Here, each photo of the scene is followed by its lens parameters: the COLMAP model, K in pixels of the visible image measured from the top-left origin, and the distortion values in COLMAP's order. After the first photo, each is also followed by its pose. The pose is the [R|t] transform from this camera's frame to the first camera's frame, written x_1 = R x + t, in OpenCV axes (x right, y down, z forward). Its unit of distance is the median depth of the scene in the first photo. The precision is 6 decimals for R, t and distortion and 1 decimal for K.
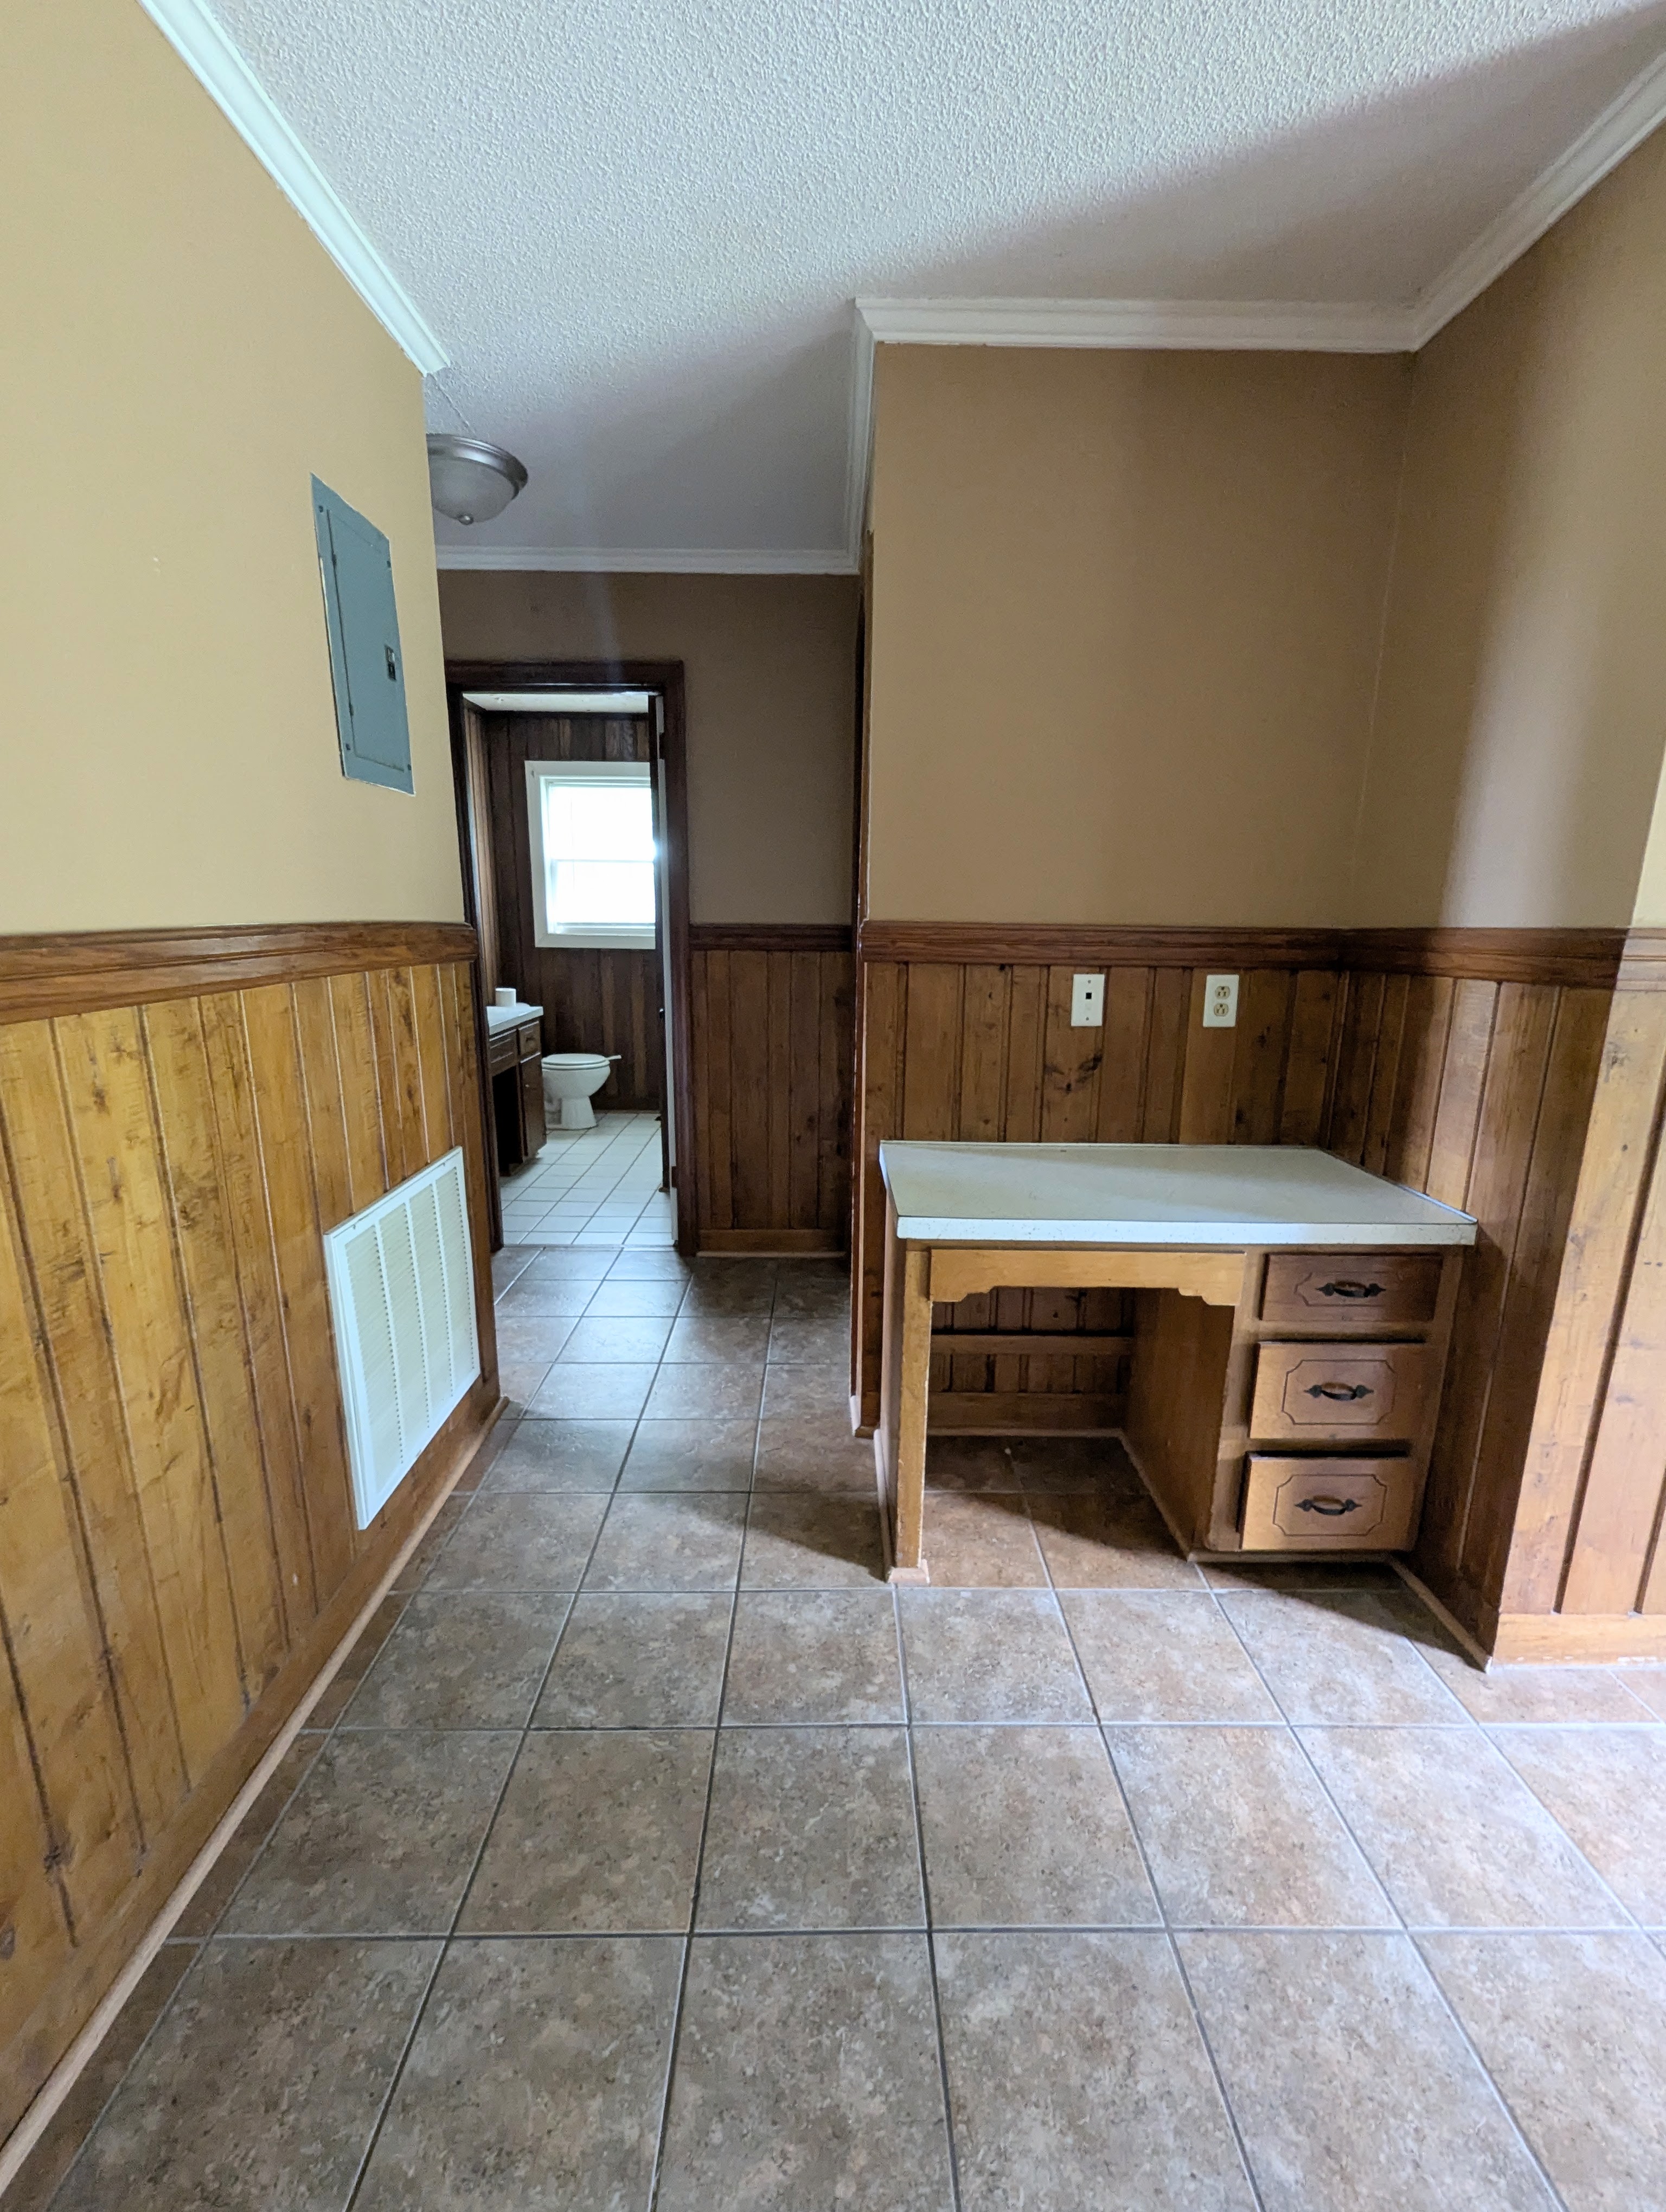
lens RADIAL K [[915.1, 0, 833.6], [0, 915.1, 1101.5], [0, 0, 1]] dist [0.002381, 0.000048]
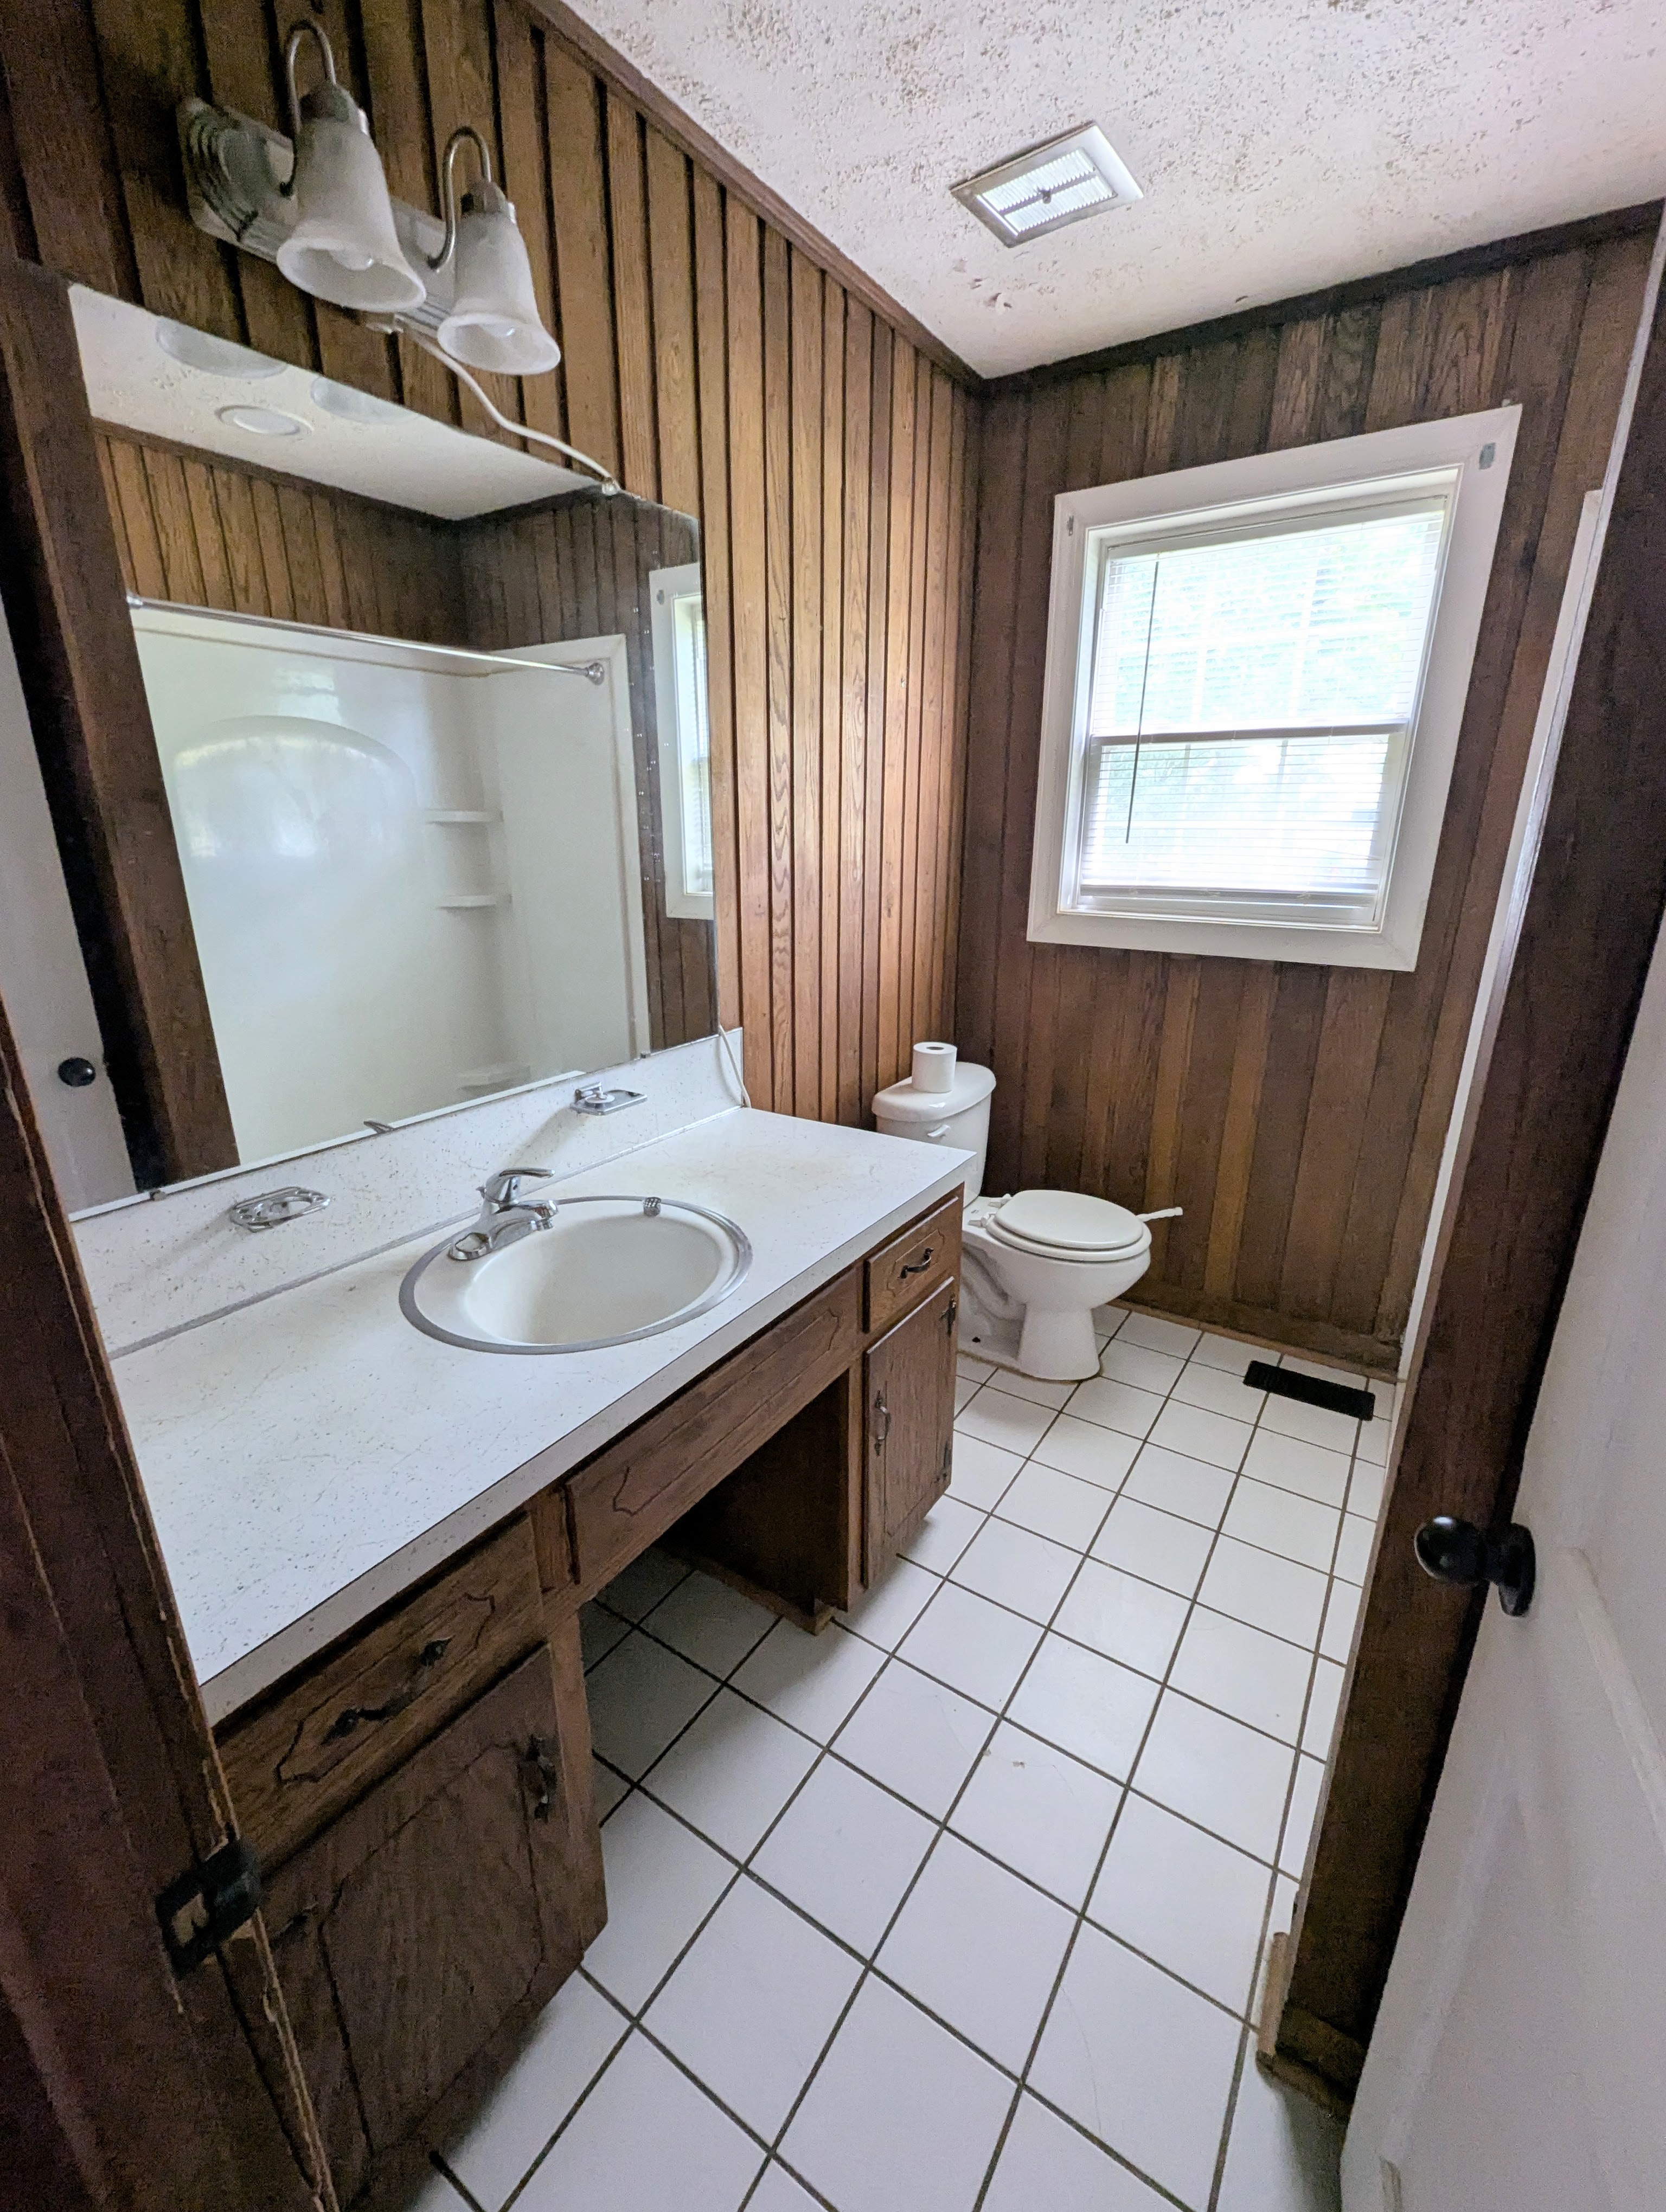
lens RADIAL K [[915.1, 0, 829.1], [0, 915.1, 1111.8], [0, 0, 1]] dist [0.002381, 0.000048]
pose [[0.828647, 0.154504, -0.538027, -0.150387], [-0.116648, 0.987715, 0.103985, -0.122965], [0.547484, -0.023407, 0.836489, 0.571351]]
